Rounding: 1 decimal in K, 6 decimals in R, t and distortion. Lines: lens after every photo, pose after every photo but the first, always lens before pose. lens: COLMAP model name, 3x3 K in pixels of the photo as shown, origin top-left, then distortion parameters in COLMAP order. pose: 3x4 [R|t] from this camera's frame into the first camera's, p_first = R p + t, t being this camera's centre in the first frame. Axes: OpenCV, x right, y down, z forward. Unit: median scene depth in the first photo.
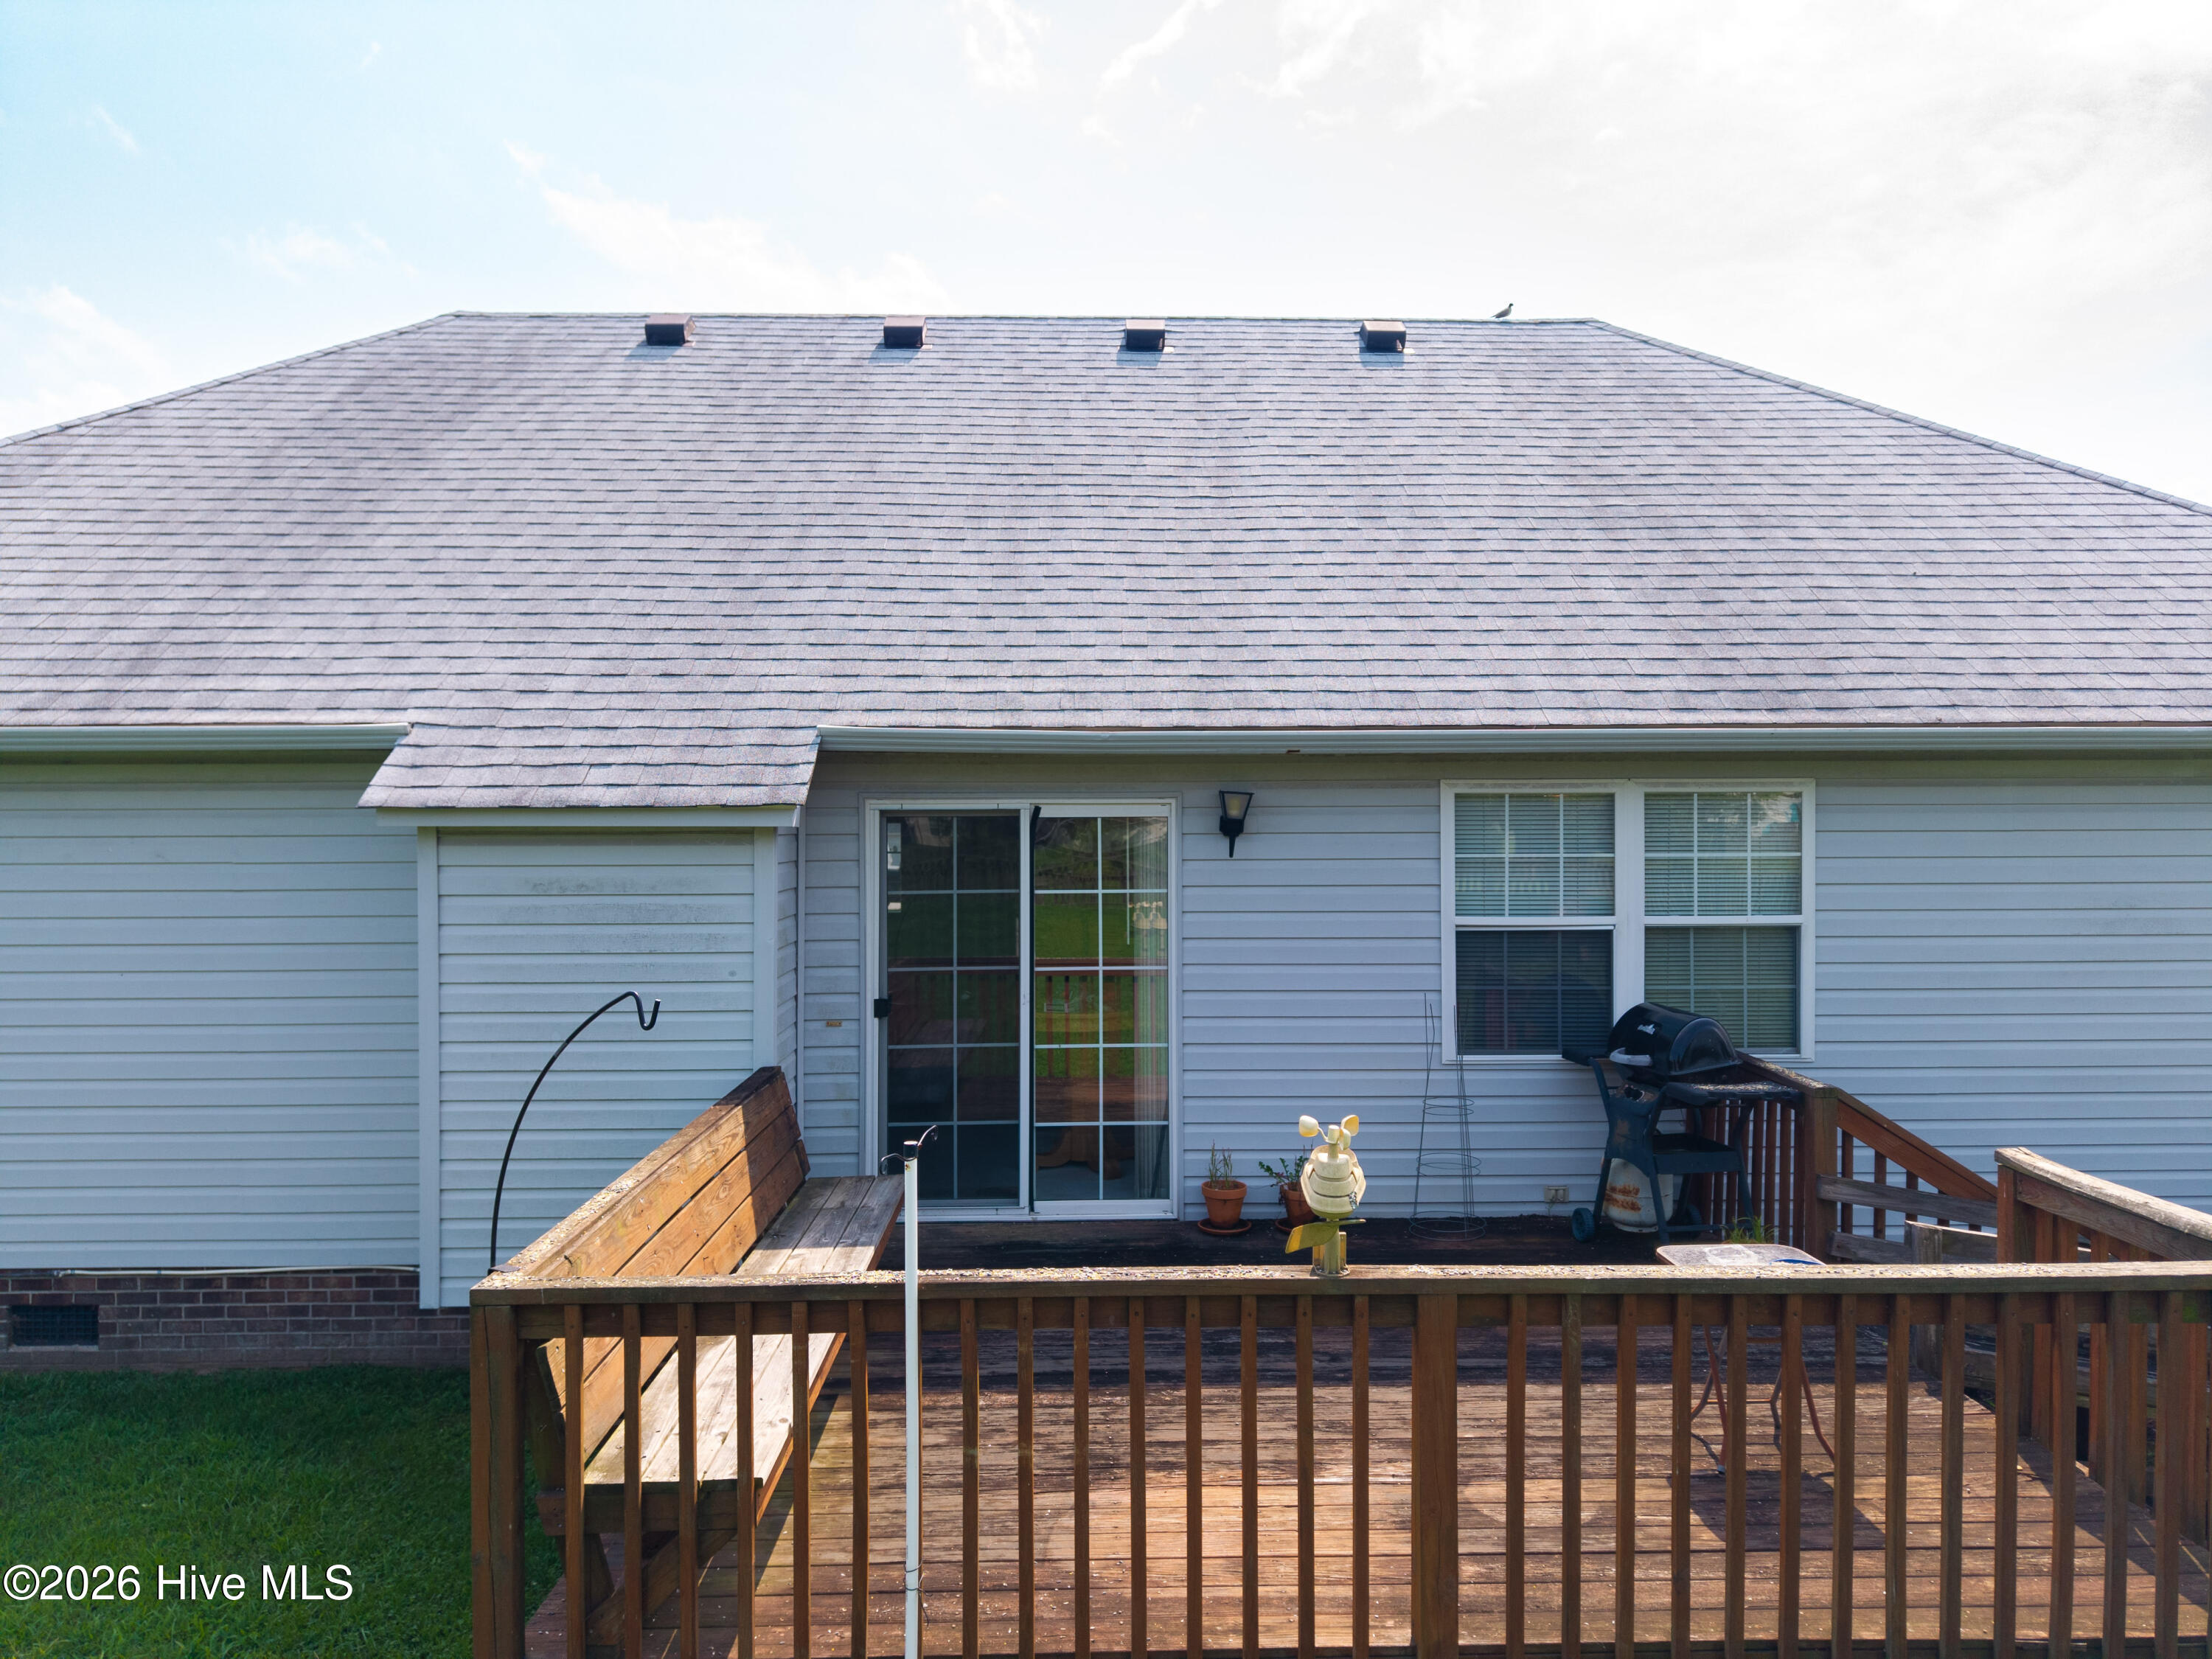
lens RADIAL K [[1503.4, 0, 1096.7], [0, 1503.4, 841.0], [0, 0, 1]] dist [0.006076, -0.000549]
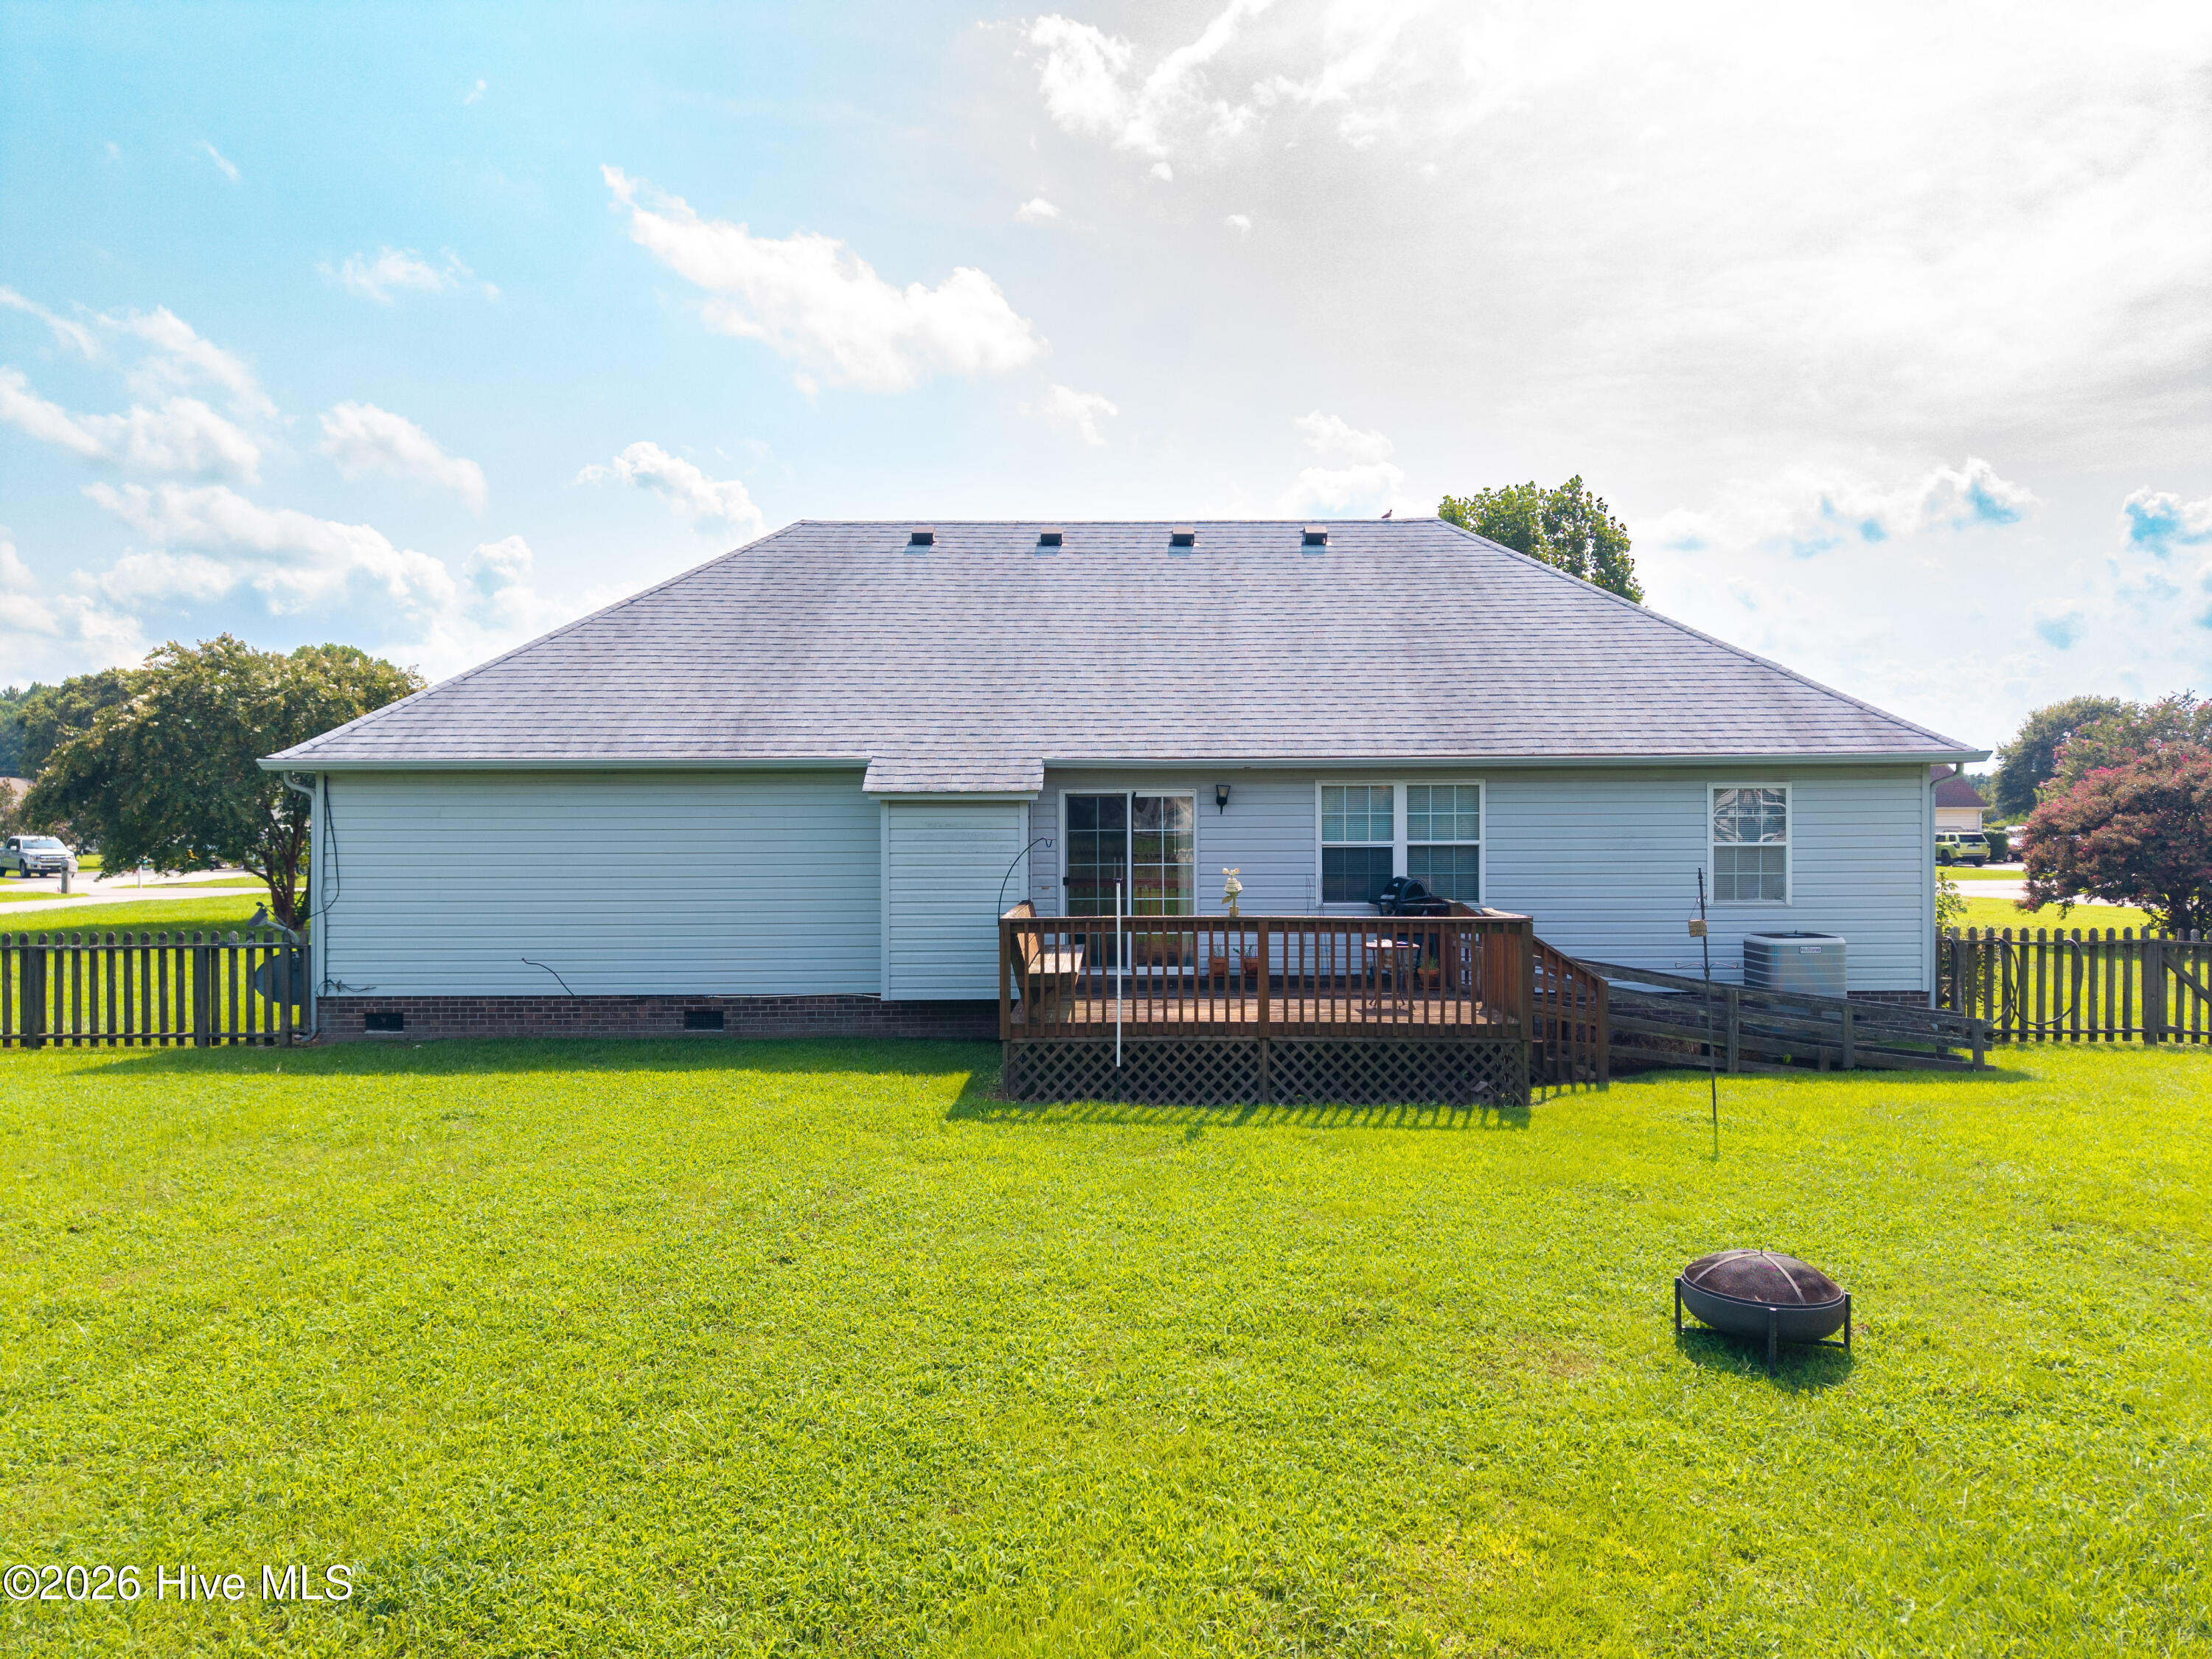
lens RADIAL K [[1483.4, 0, 1106.0], [0, 1483.4, 829.5], [0, 0, 1]] dist [0.073851, -0.094790]
pose [[0.999760, -0.000769, -0.021881, -0.034730], [0.000591, 0.999967, -0.008111, 0.051736], [0.021886, 0.008097, 0.999728, -1.238724]]
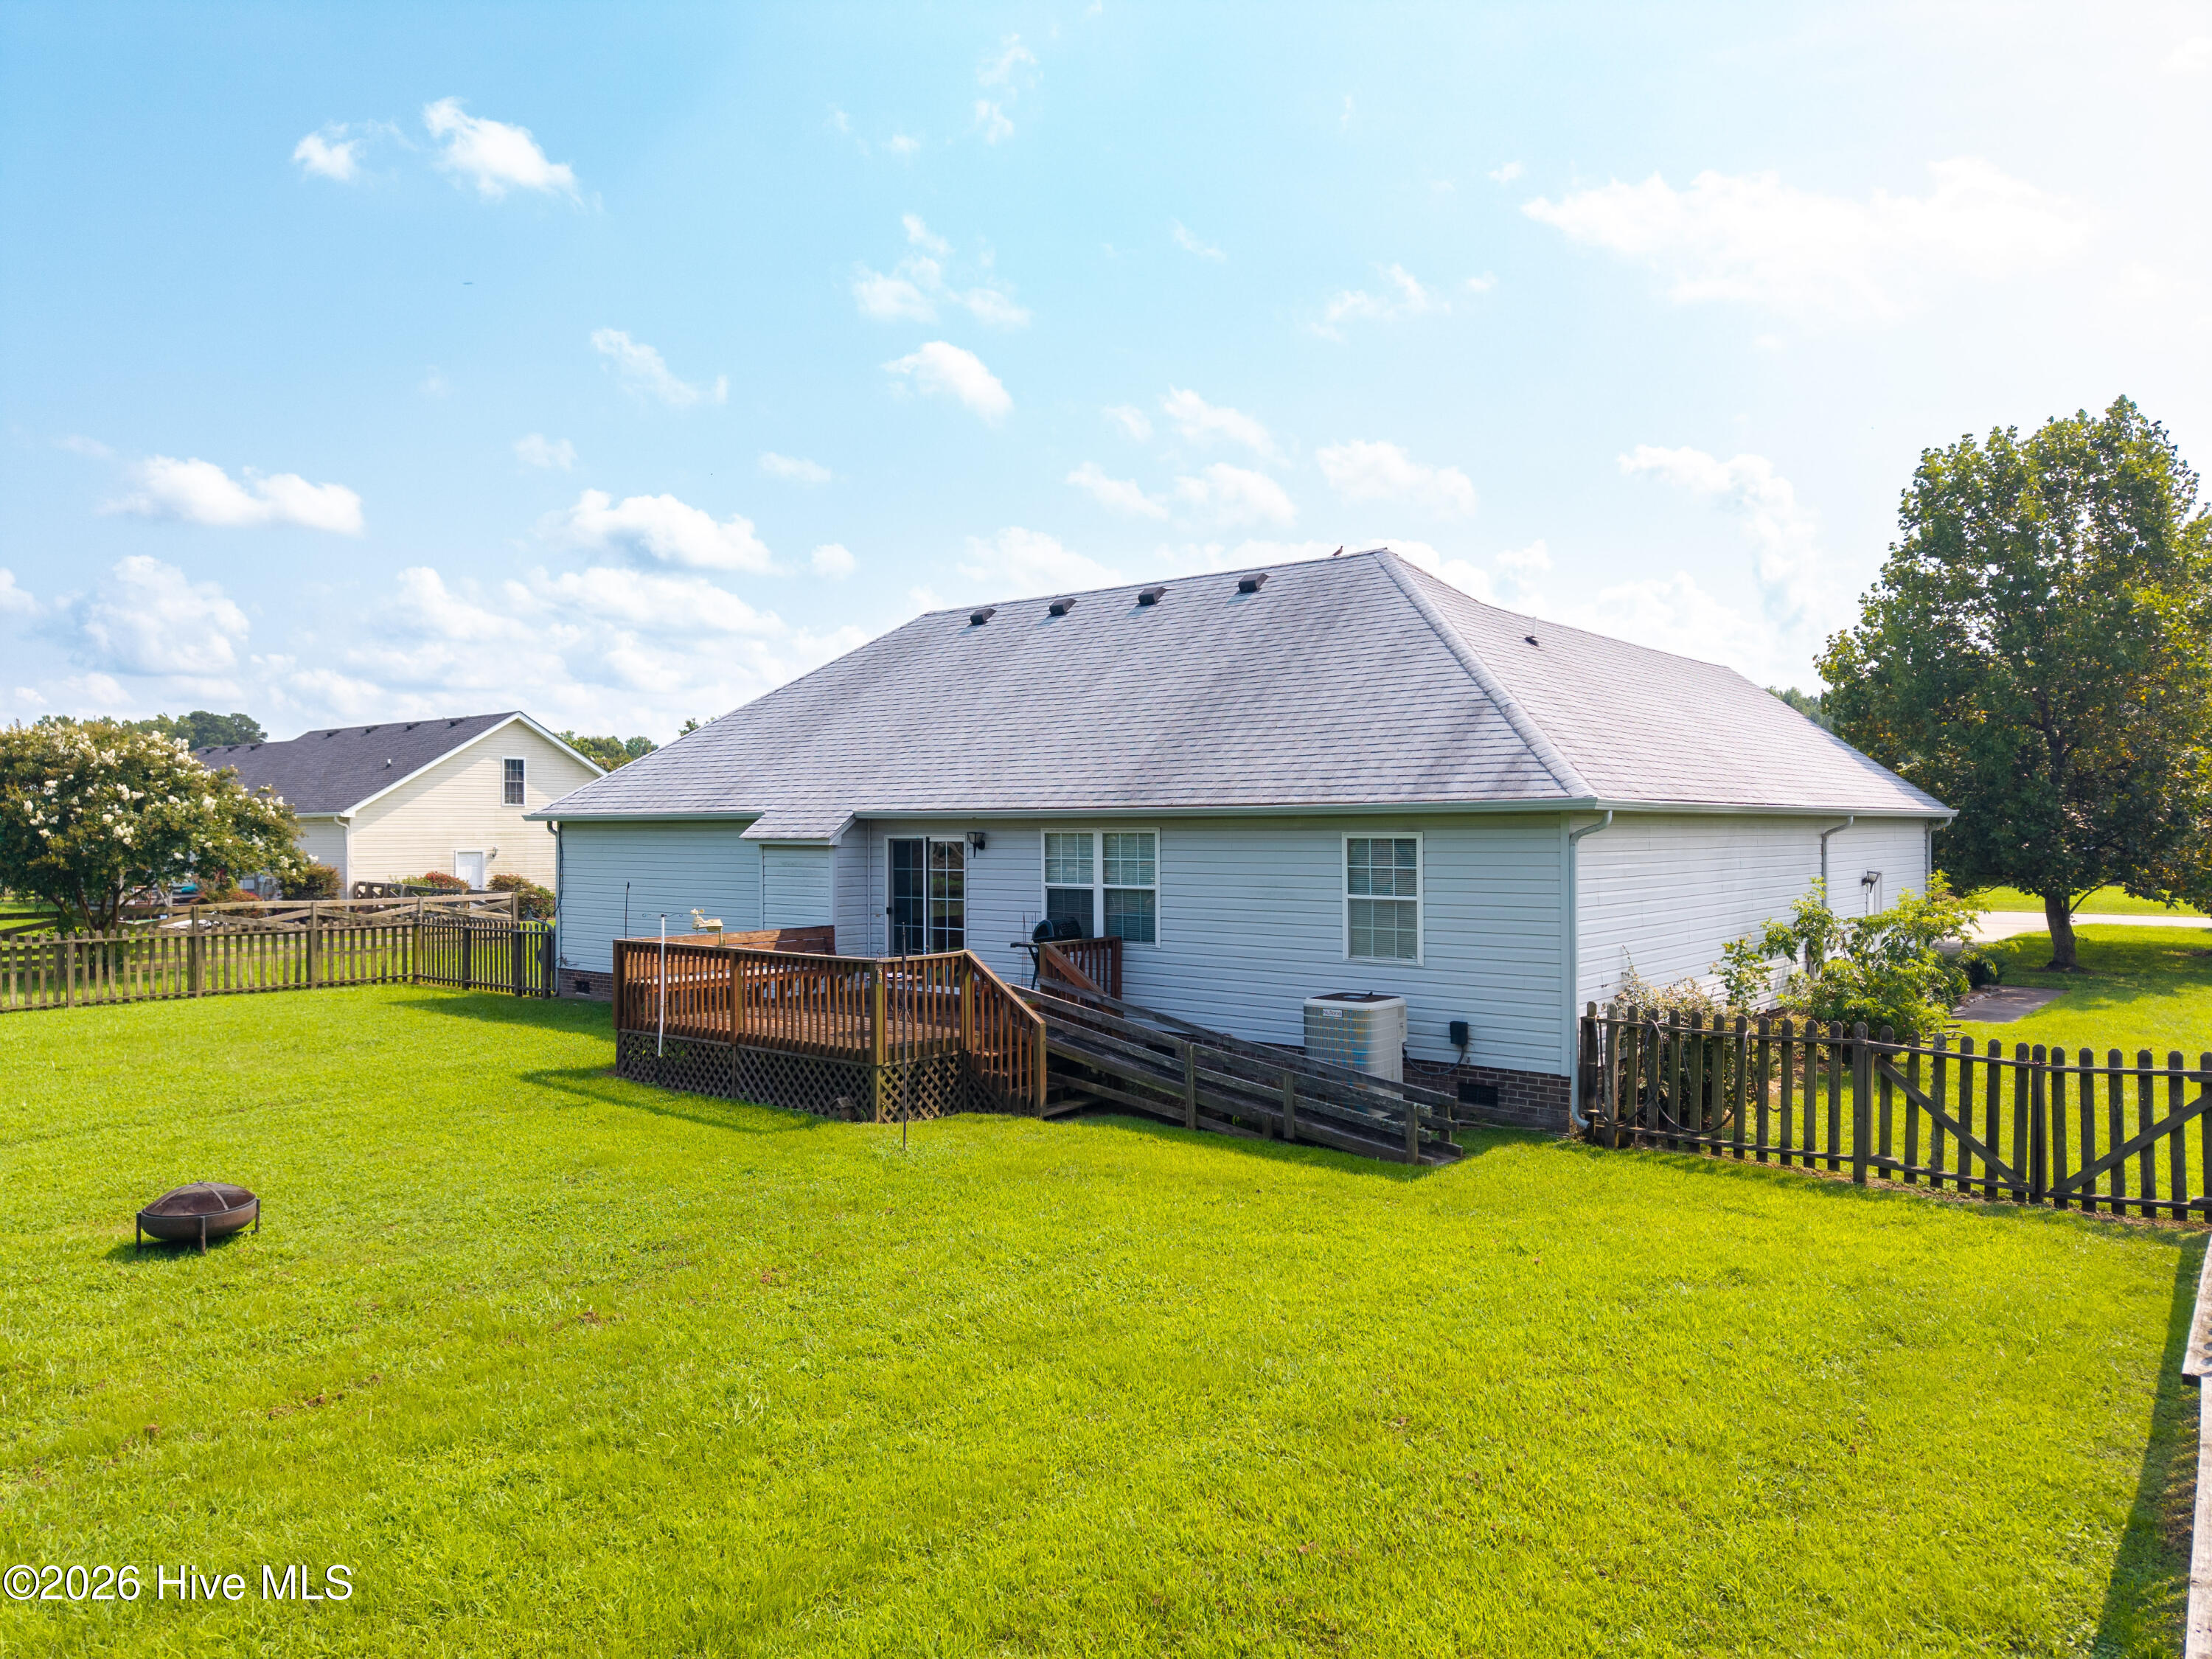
lens RADIAL K [[1483.4, 0, 1106.0], [0, 1483.4, 829.5], [0, 0, 1]] dist [0.073851, -0.094790]
pose [[0.765022, 0.000444, -0.644004, 1.905366], [-0.015518, 0.999722, -0.017745, 0.003951], [0.643818, 0.023569, 0.764816, -0.828460]]
